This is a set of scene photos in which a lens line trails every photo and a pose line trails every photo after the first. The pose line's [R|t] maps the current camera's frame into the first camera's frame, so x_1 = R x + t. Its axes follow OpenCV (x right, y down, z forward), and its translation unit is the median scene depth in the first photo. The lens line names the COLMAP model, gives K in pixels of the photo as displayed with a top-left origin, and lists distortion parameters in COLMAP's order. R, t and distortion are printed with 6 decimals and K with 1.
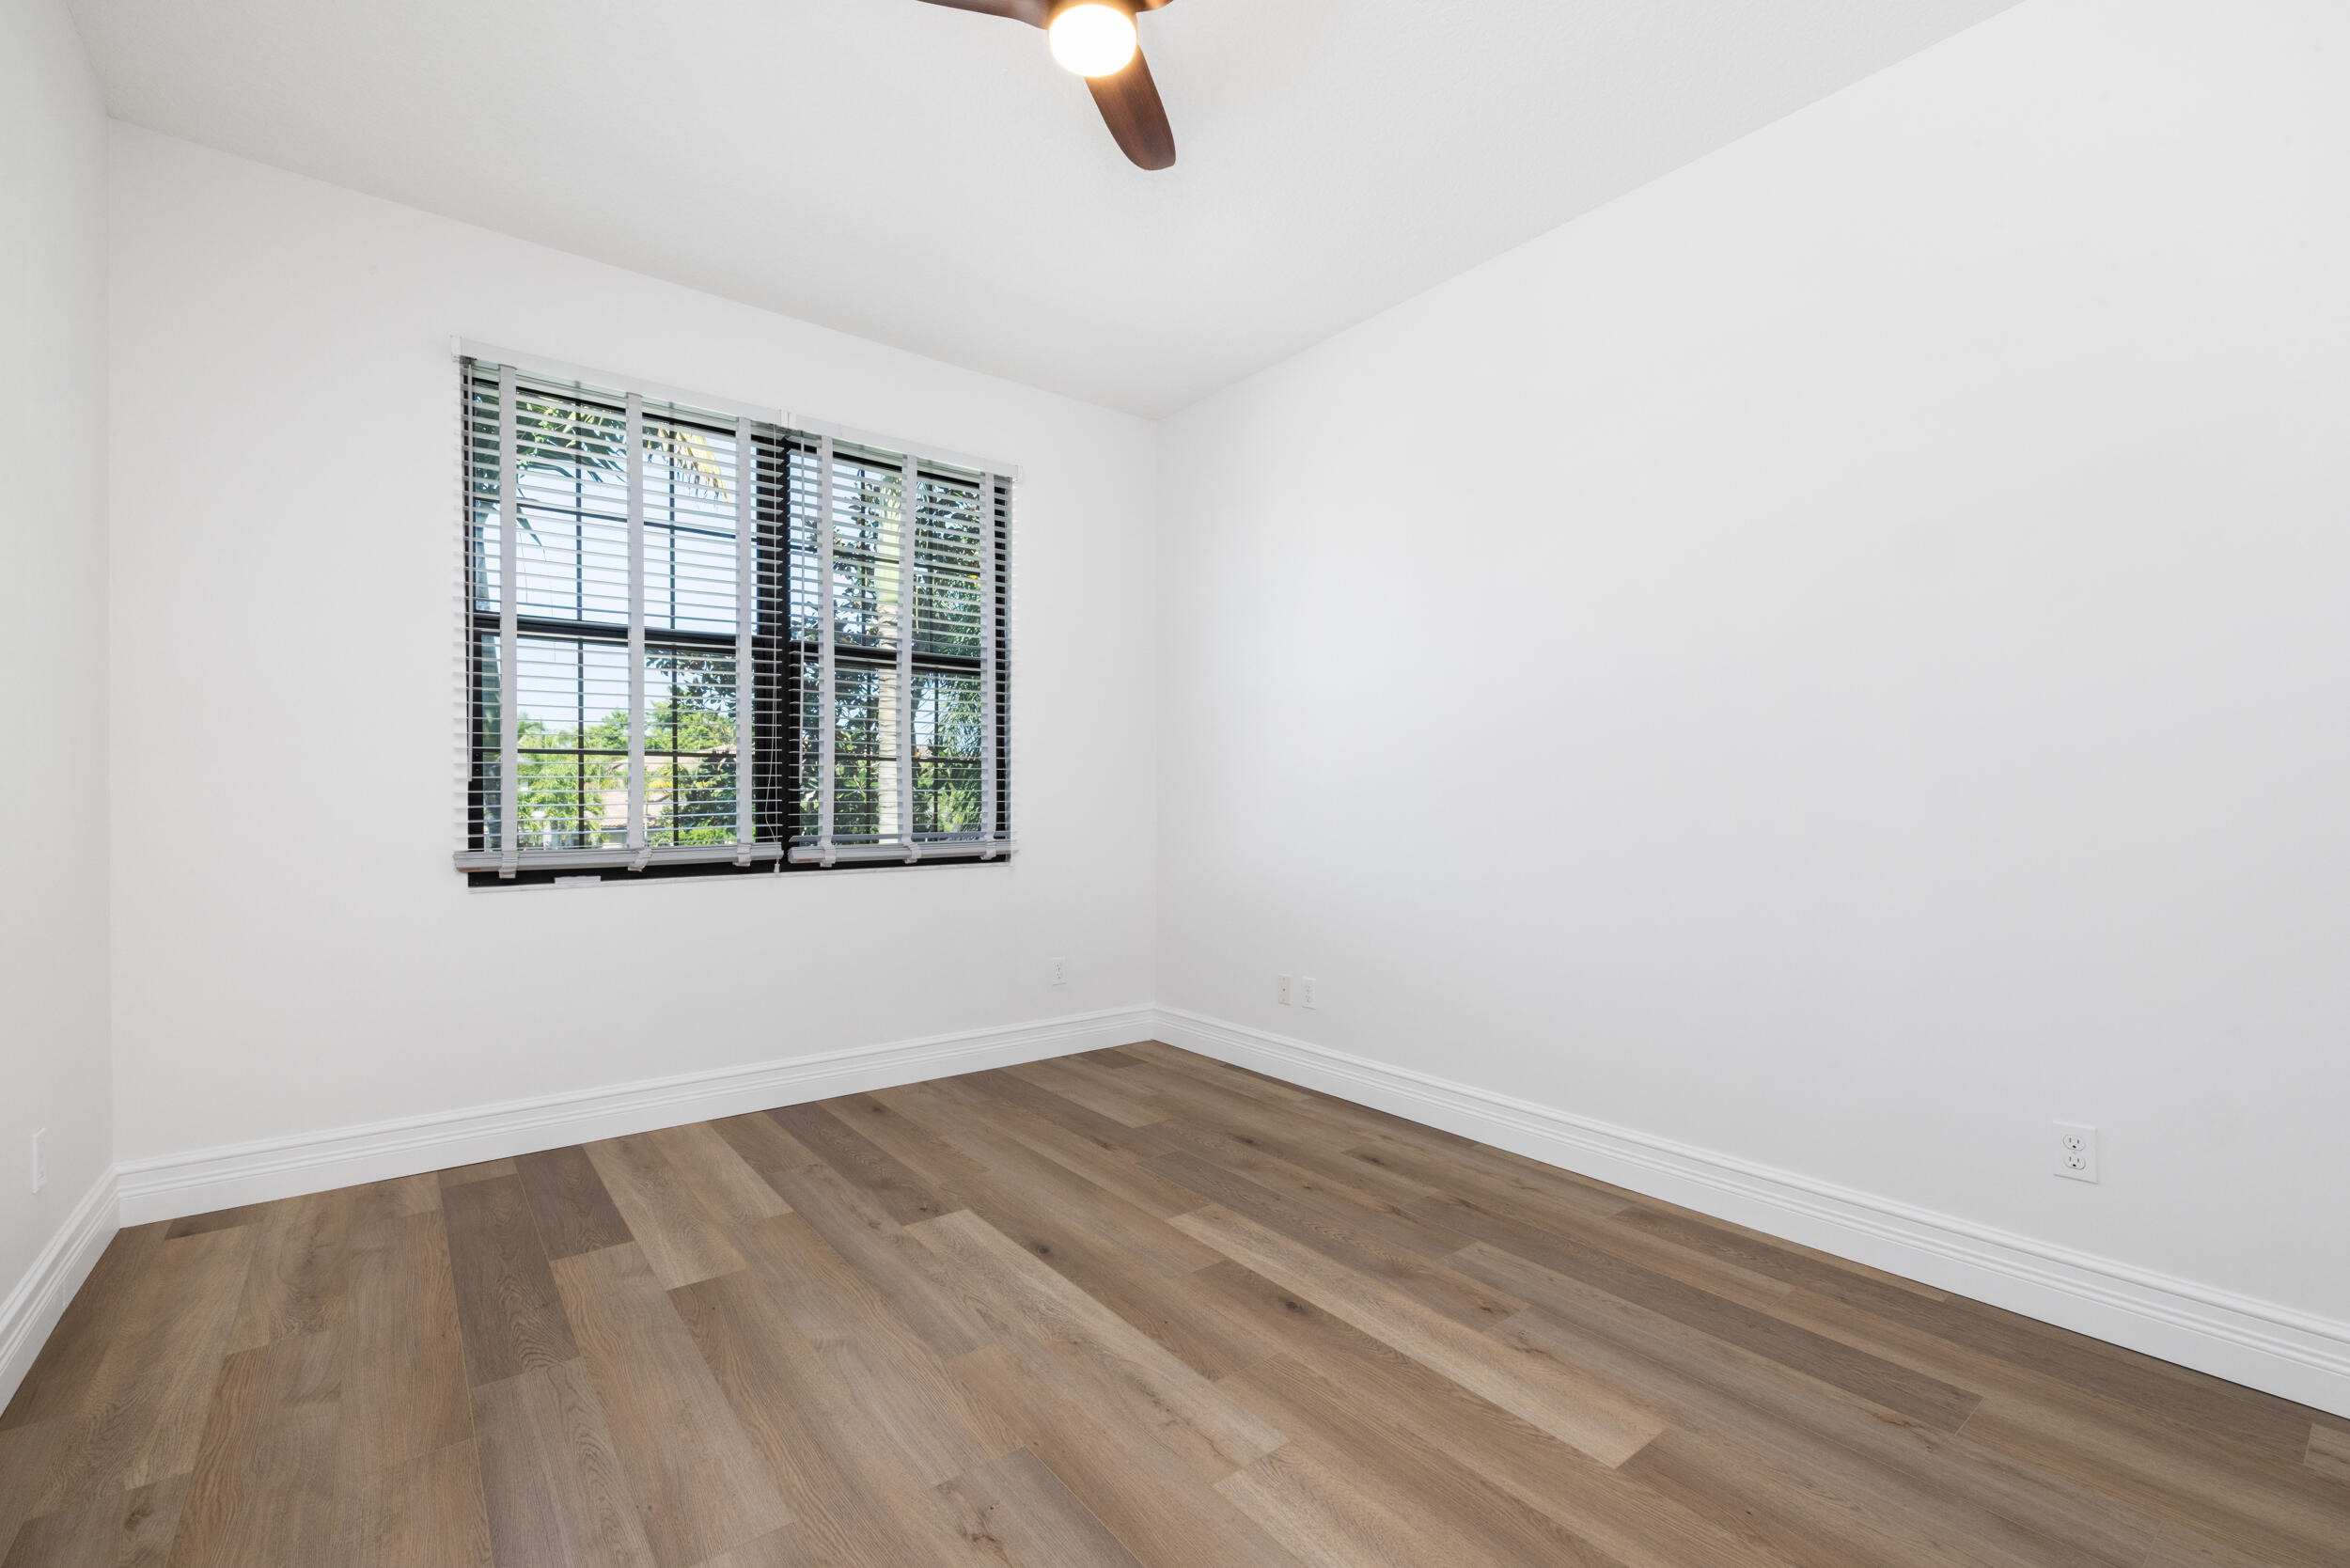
lens RADIAL K [[1001.3, 0, 1181.6], [0, 1001.3, 801.7], [0, 0, 1]] dist [-0.001221, -0.000154]
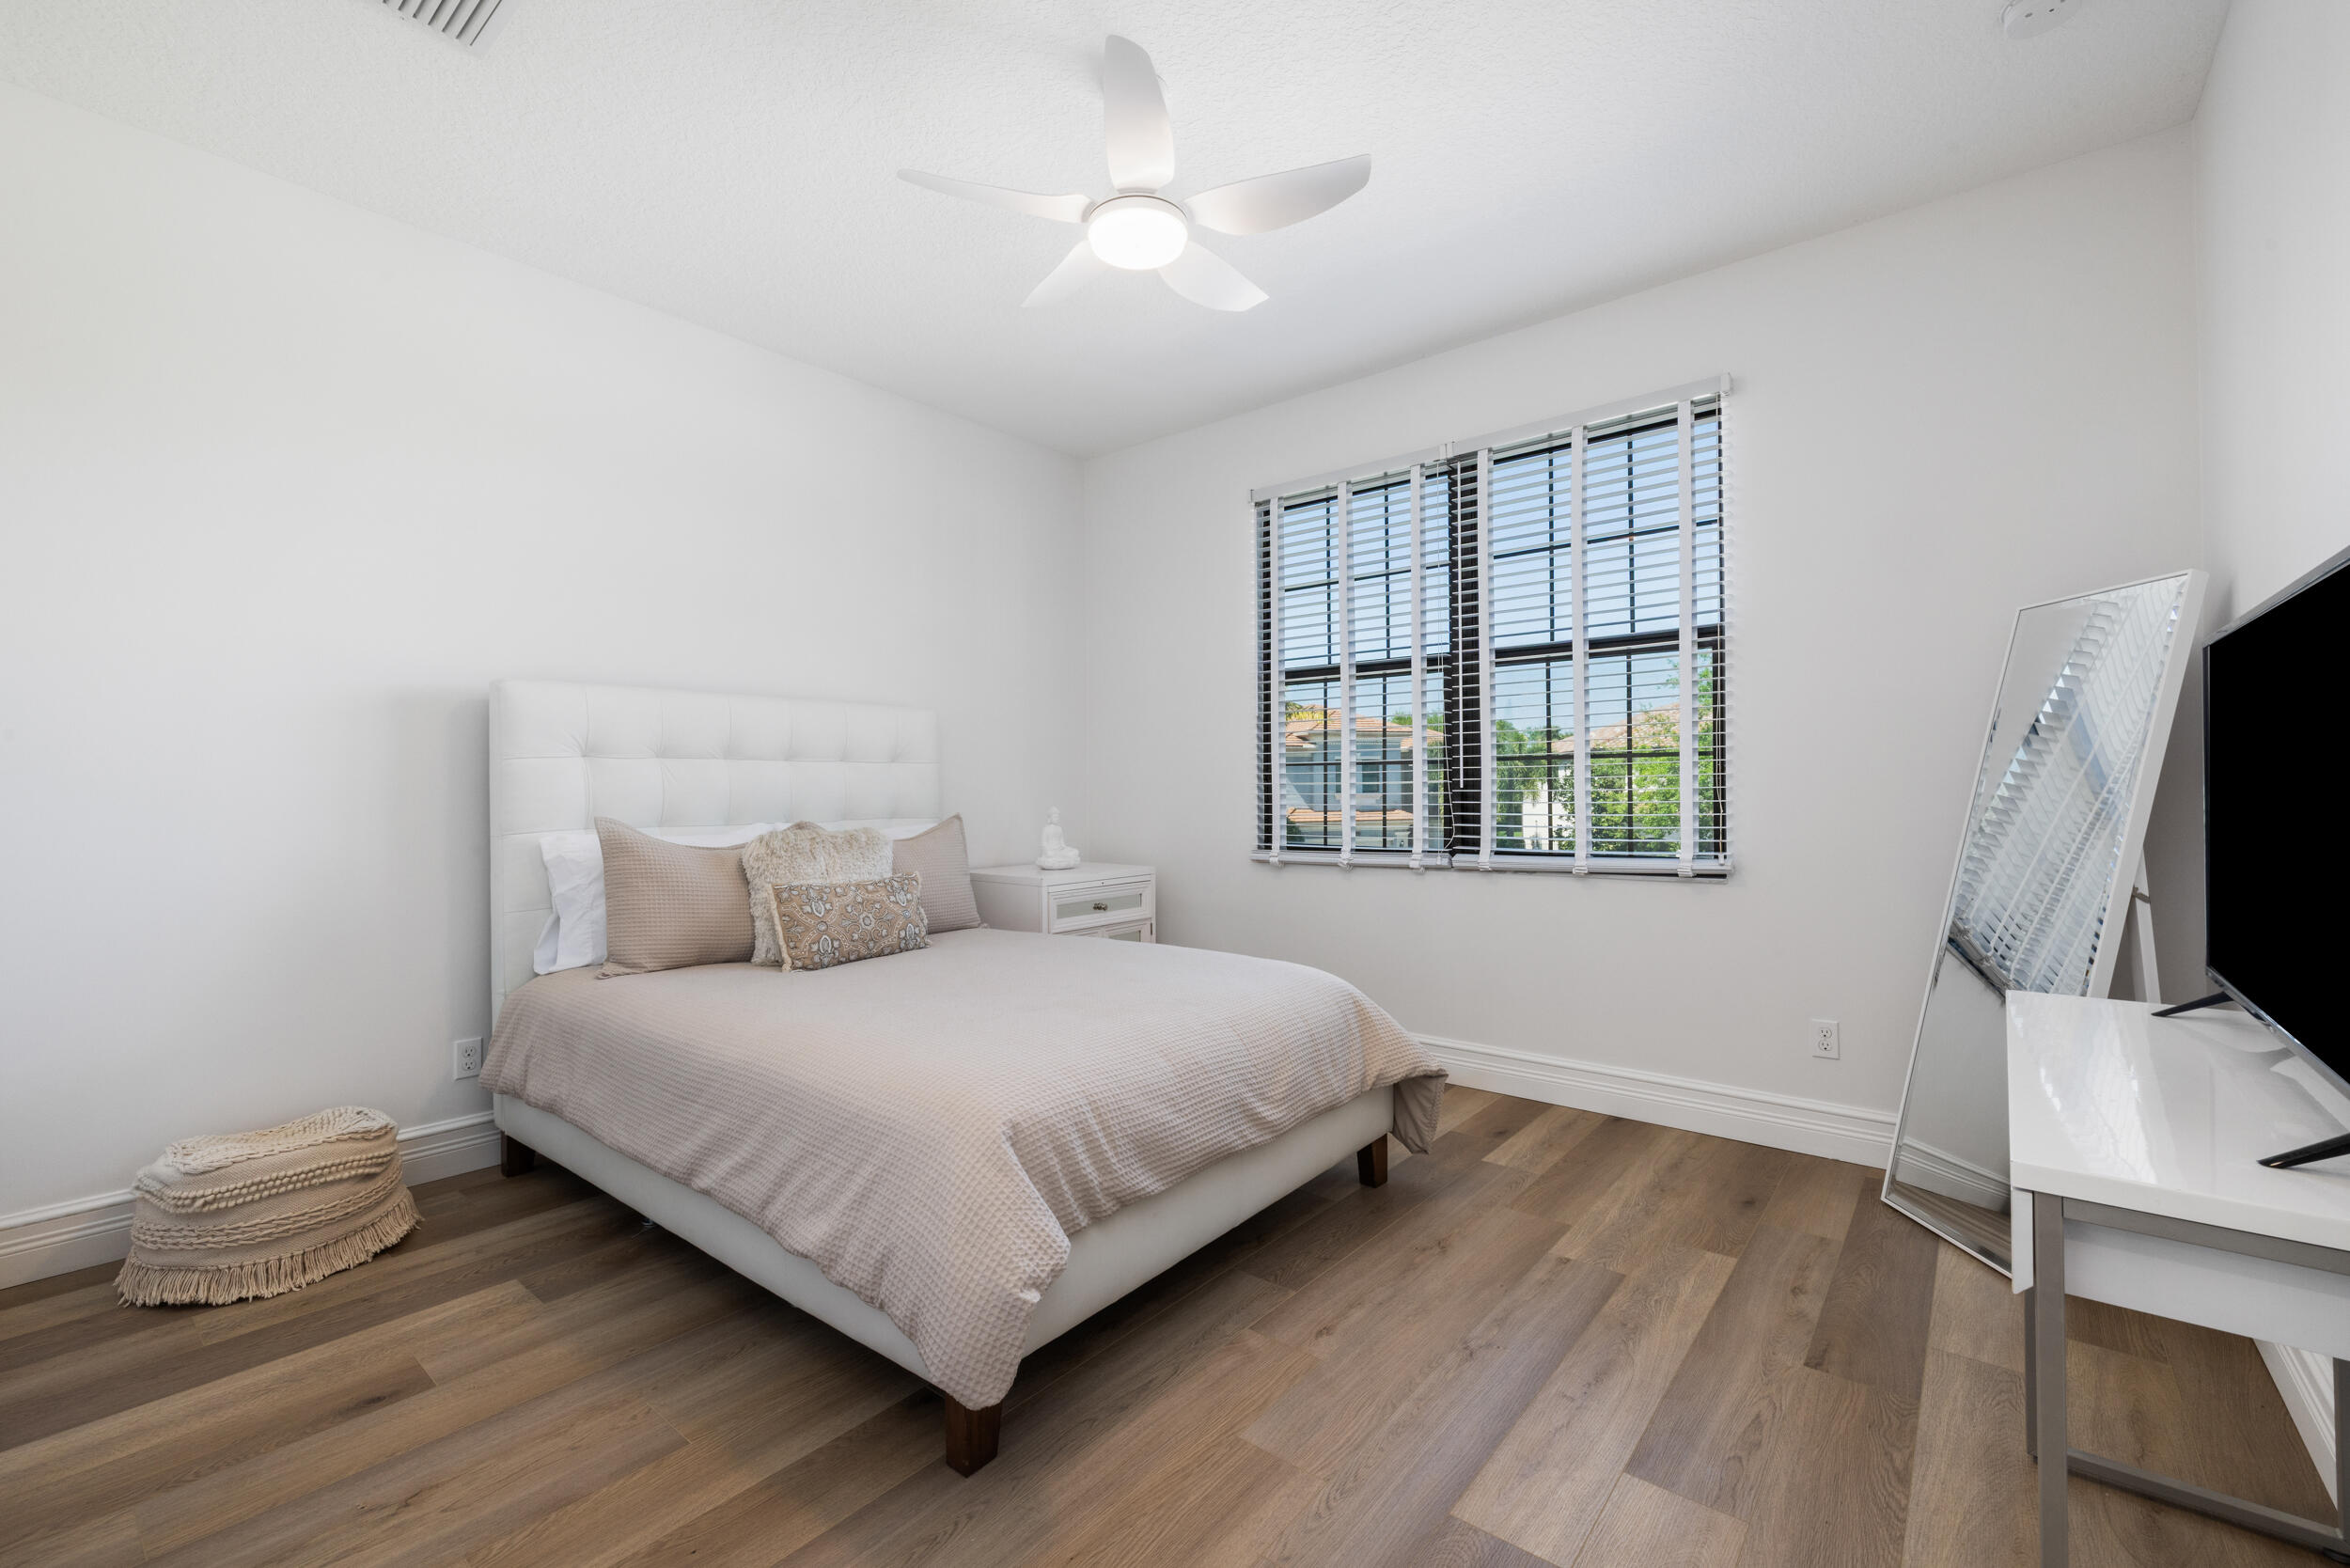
lens RADIAL K [[1001.3, 0, 1178.2], [0, 1001.3, 775.0], [0, 0, 1]] dist [-0.001221, -0.000154]
pose [[0.211068, -0.016760, -0.977328, 0.486549], [-0.001006, 0.999849, -0.017363, -0.010679], [0.977471, 0.004648, 0.211019, 0.407551]]
